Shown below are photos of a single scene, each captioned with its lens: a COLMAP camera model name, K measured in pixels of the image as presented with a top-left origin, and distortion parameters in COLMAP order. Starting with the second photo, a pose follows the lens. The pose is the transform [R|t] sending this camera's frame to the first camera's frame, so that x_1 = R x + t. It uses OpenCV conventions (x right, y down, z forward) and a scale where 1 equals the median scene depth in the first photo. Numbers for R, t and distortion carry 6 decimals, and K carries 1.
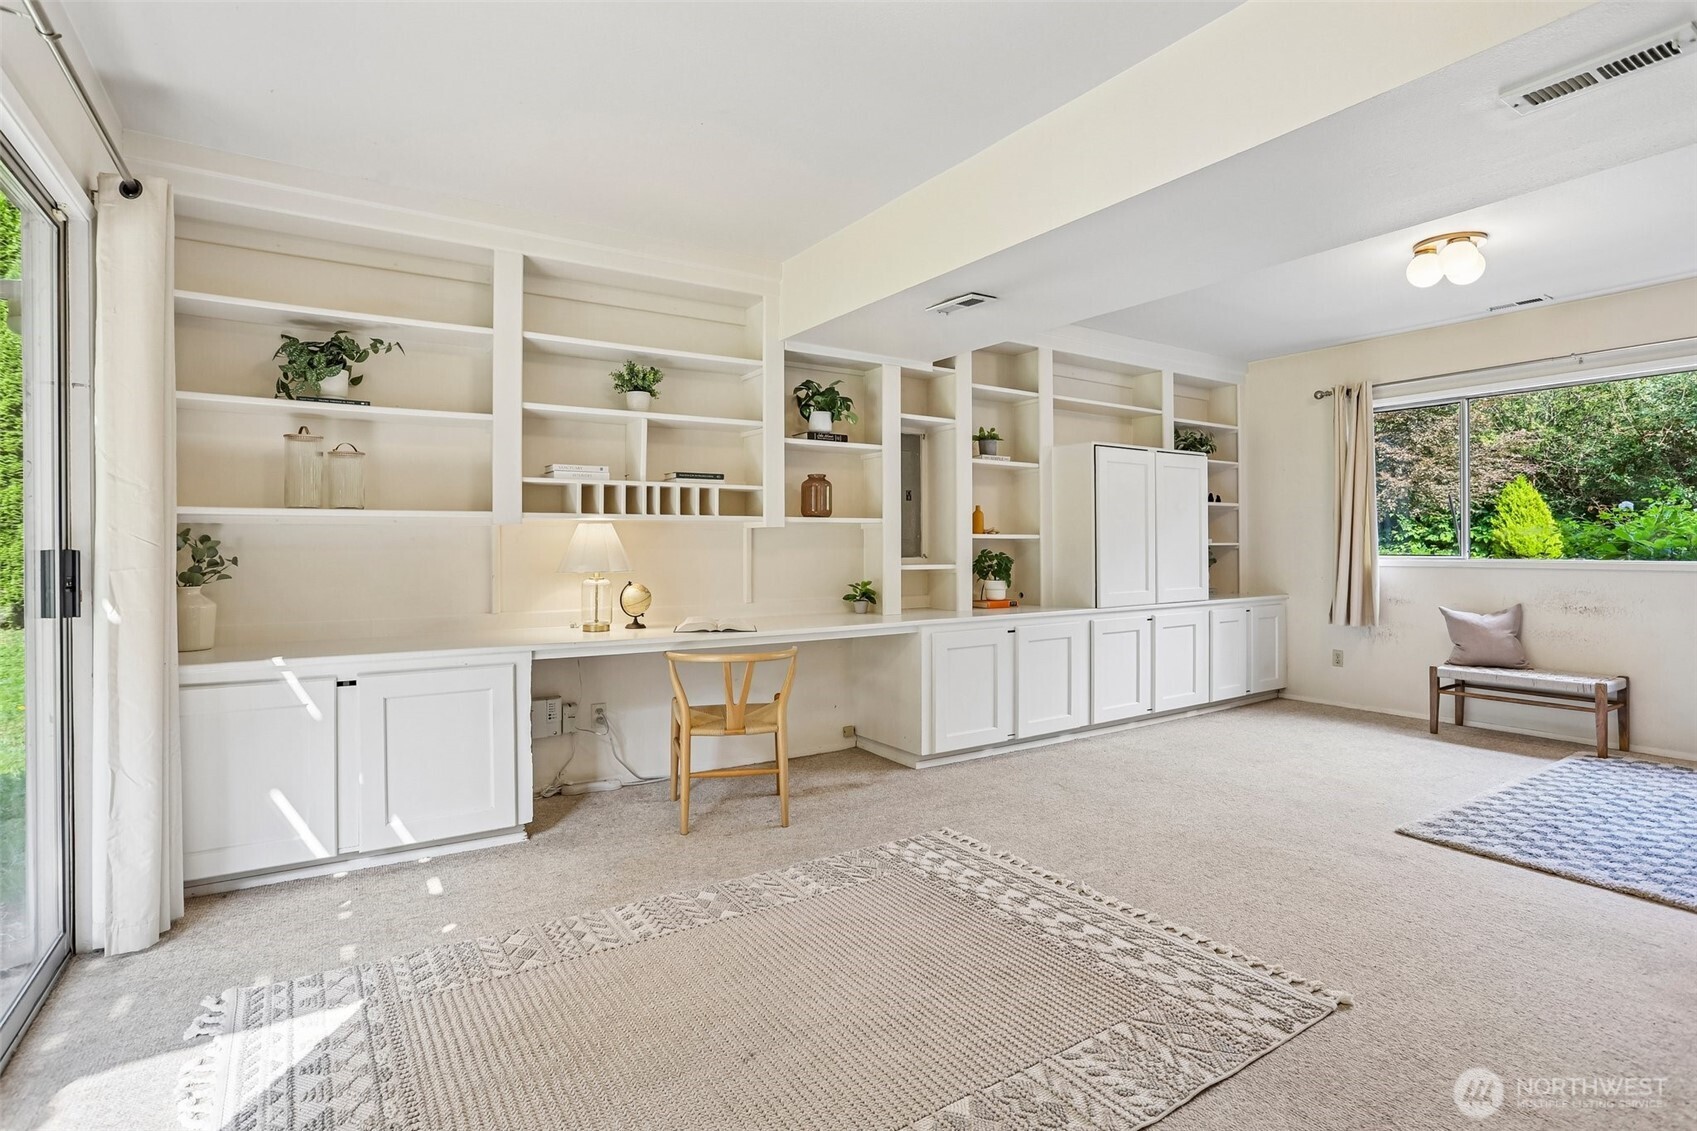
lens RADIAL K [[835.0, 0, 841.0], [0, 835.0, 554.5], [0, 0, 1]] dist [-0.053577, 0.022662]
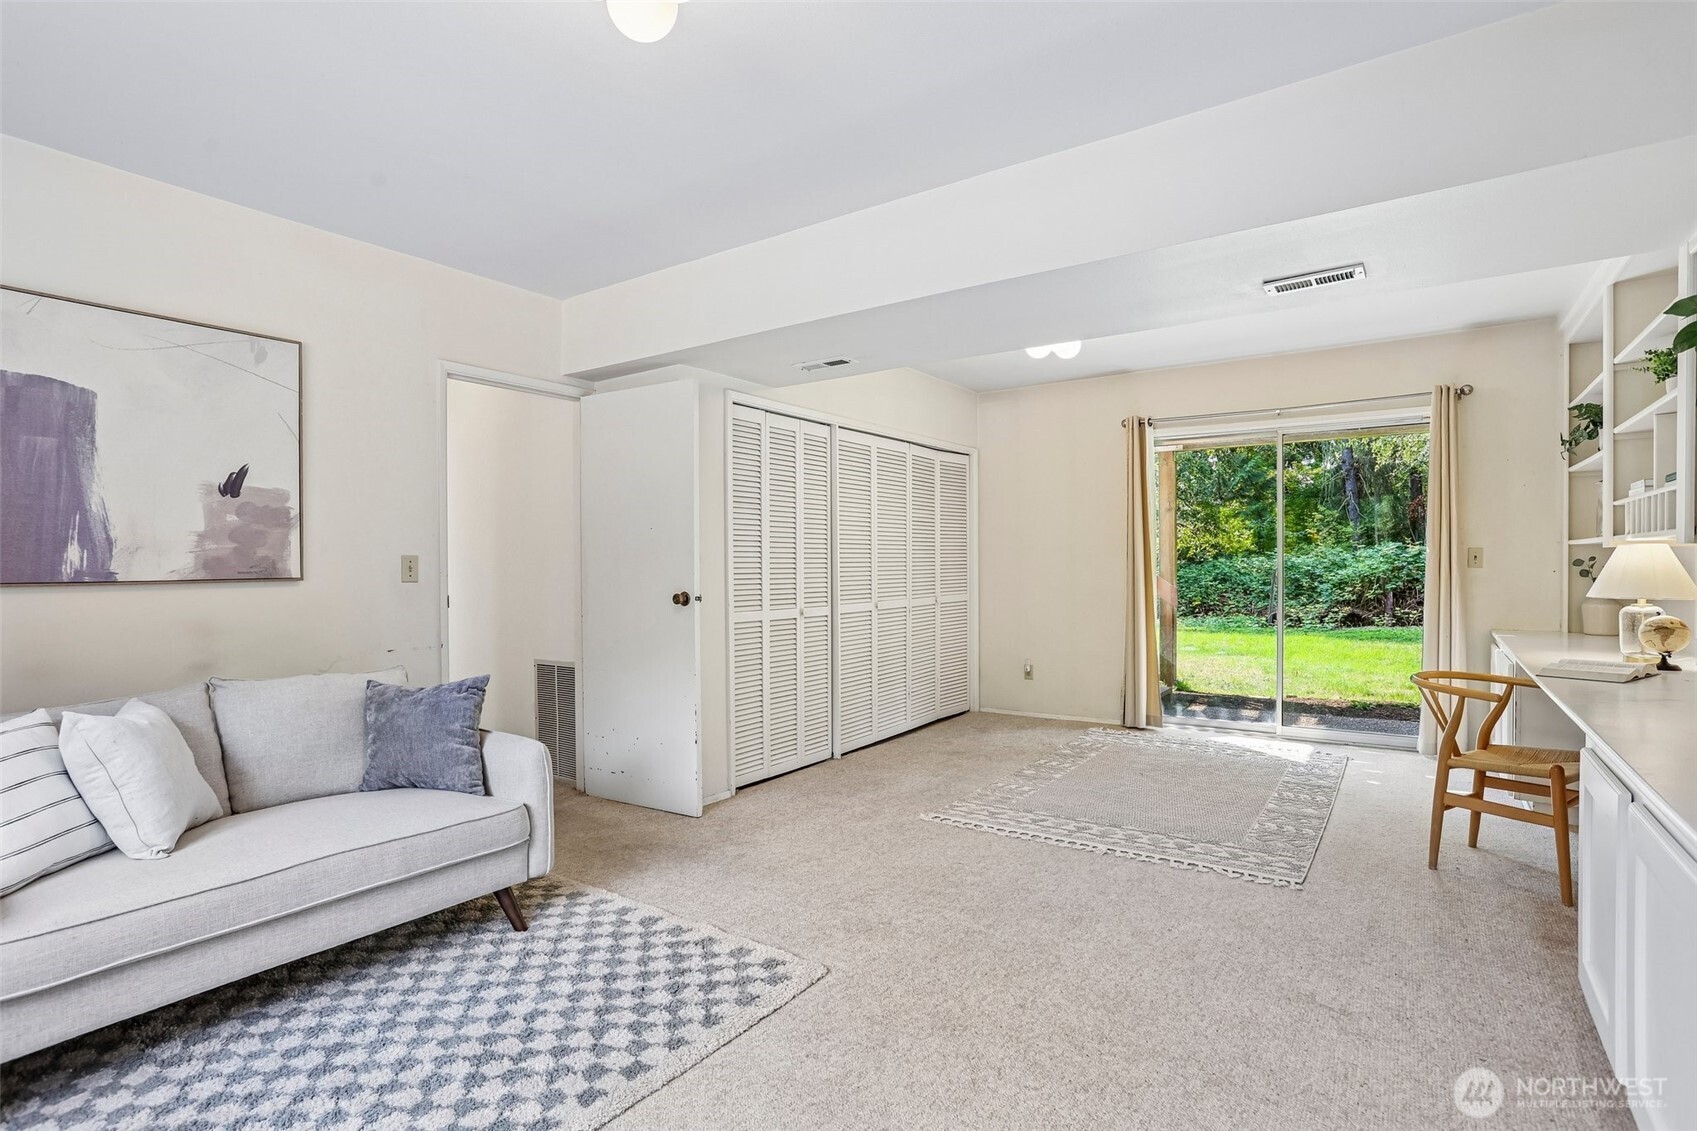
lens RADIAL K [[835.0, 0, 864.3], [0, 835.0, 564.7], [0, 0, 1]] dist [-0.053577, 0.022662]
pose [[-0.916594, 0.011647, -0.399650, 0.714074], [0.004533, 0.999814, 0.018742, -0.029096], [0.399794, 0.015368, -0.916476, 1.276857]]
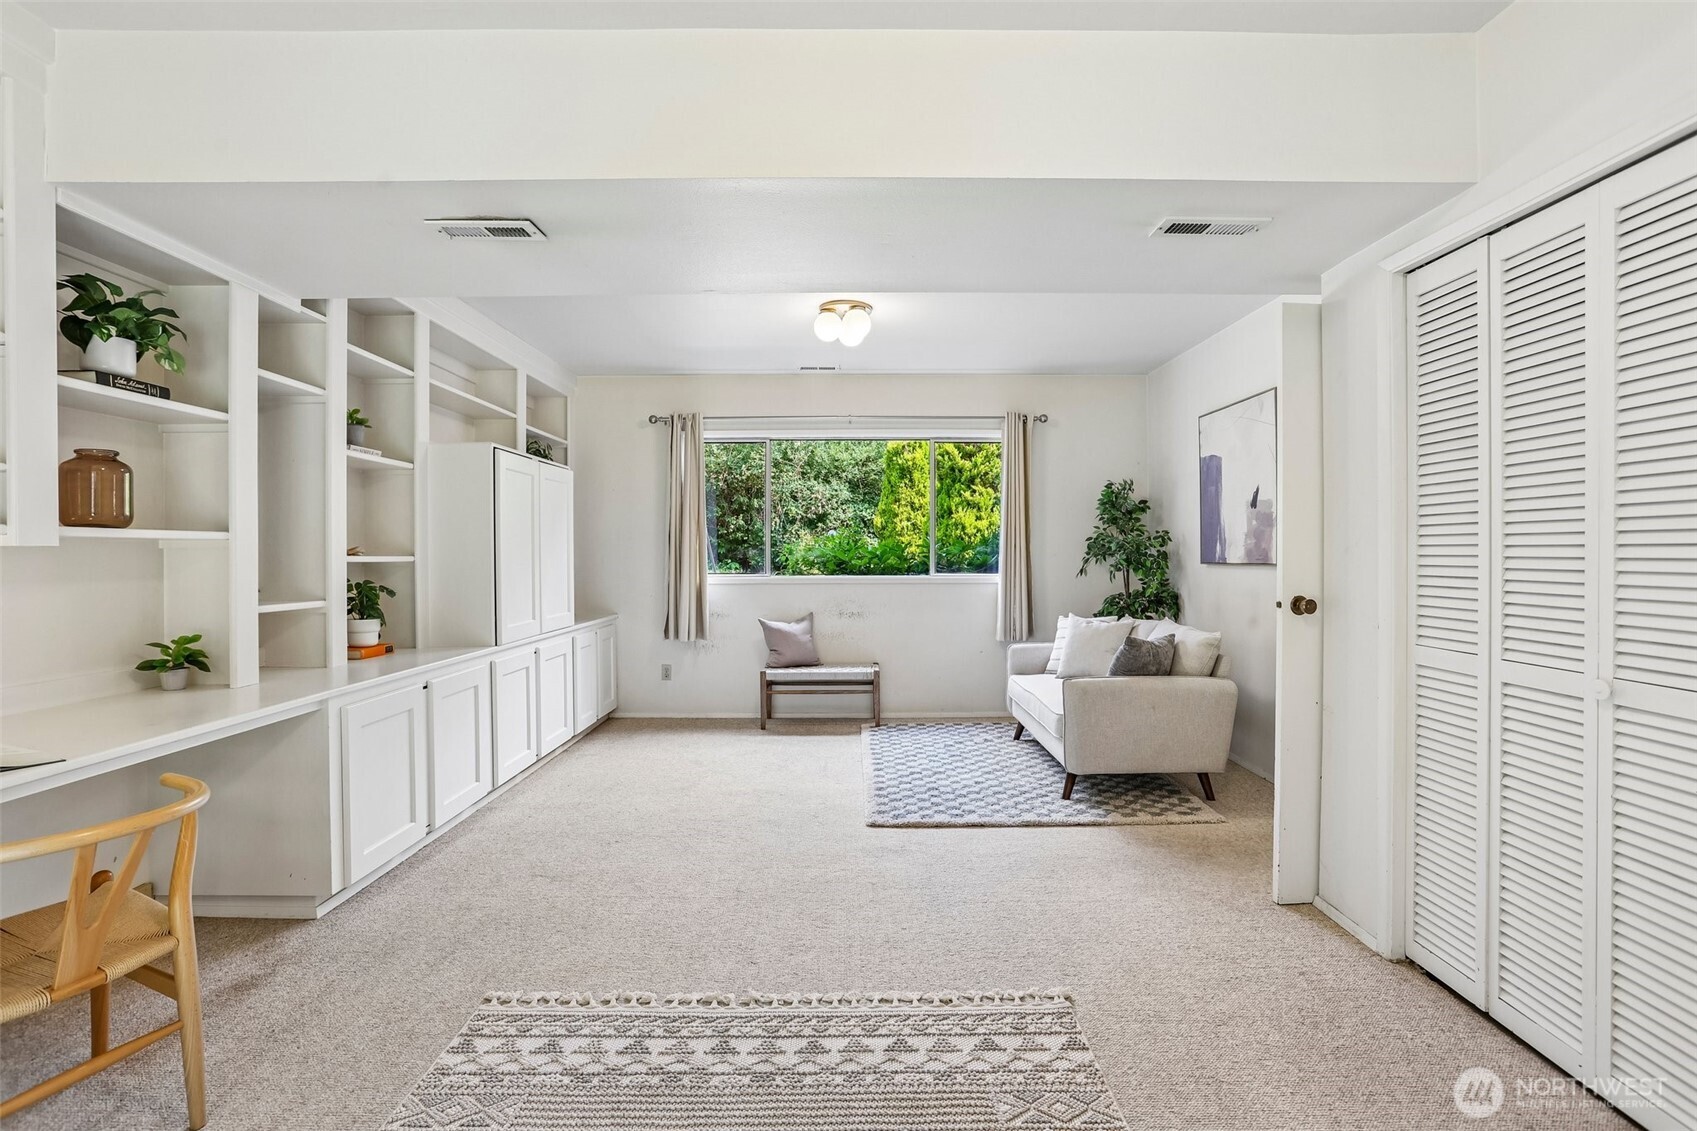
lens RADIAL K [[835.0, 0, 839.0], [0, 835.0, 553.3], [0, 0, 1]] dist [-0.053577, 0.022662]
pose [[0.545644, 0.002174, 0.838014, -0.220853], [0.013502, 0.999844, -0.011386, -0.014906], [-0.837908, 0.017528, 0.545530, 0.308904]]
